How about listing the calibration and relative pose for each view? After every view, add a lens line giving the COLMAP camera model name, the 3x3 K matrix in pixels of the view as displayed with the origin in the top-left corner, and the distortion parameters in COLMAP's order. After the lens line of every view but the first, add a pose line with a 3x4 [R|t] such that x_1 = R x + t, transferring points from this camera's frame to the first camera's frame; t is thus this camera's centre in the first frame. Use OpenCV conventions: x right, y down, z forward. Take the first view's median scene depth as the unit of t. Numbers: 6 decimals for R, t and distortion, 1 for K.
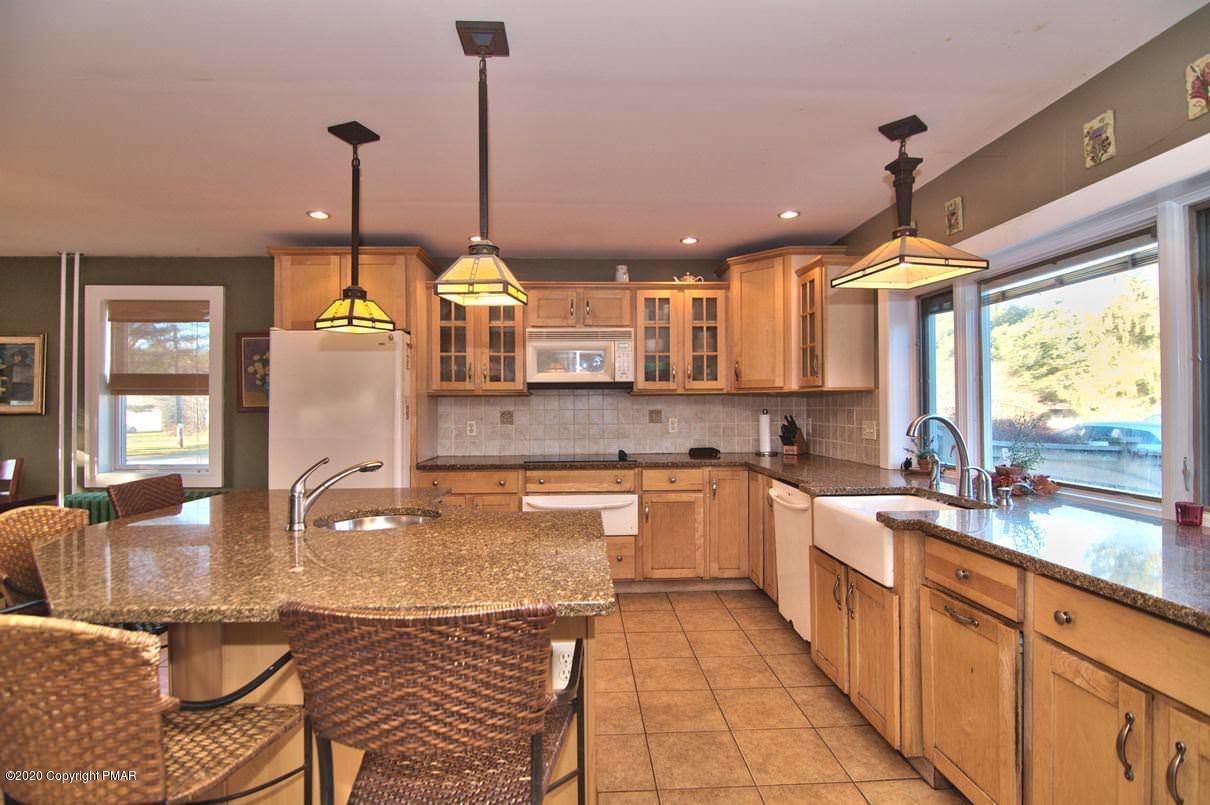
lens RADIAL K [[578.4, 0, 604.9], [0, 578.4, 401.0], [0, 0, 1]] dist [-0.008840, -0.008501]
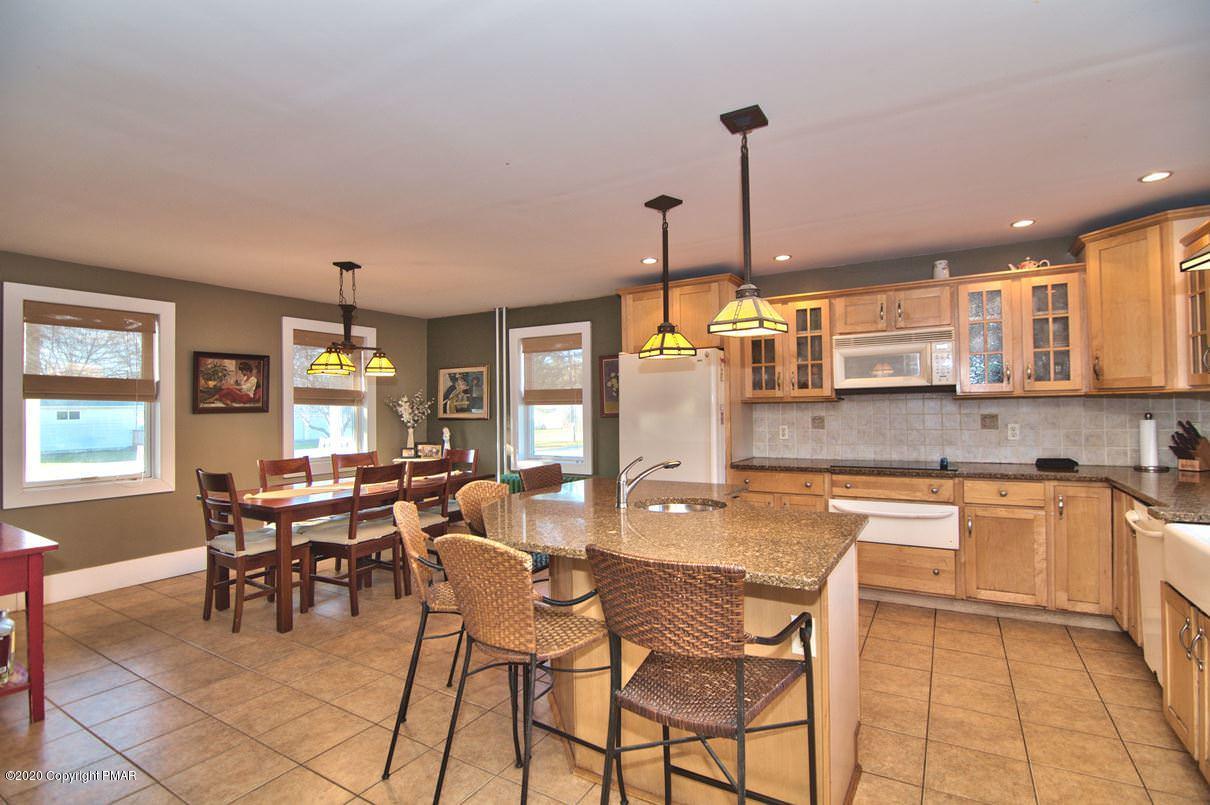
lens RADIAL K [[578.4, 0, 608.2], [0, 578.4, 400.3], [0, 0, 1]] dist [-0.008840, -0.008501]
pose [[0.836972, -0.016308, -0.547003, 0.097158], [0.016223, 0.999856, -0.004986, -0.013989], [0.547006, -0.004701, 0.837116, -0.088420]]
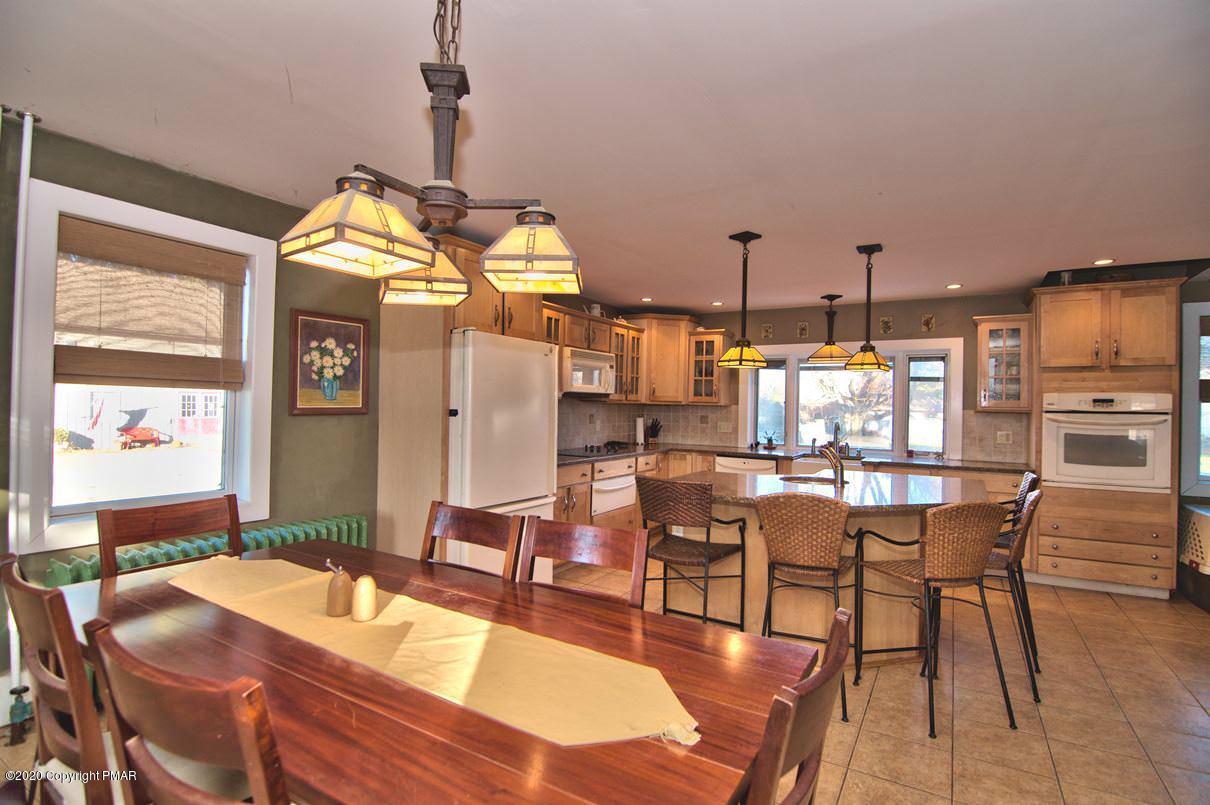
lens RADIAL K [[578.4, 0, 606.2], [0, 578.4, 404.2], [0, 0, 1]] dist [-0.008840, -0.008501]
pose [[0.546117, 0.018210, 0.837511, -1.156642], [-0.030355, 0.999537, -0.001939, -0.007085], [-0.837159, -0.024364, 0.546417, 0.291237]]
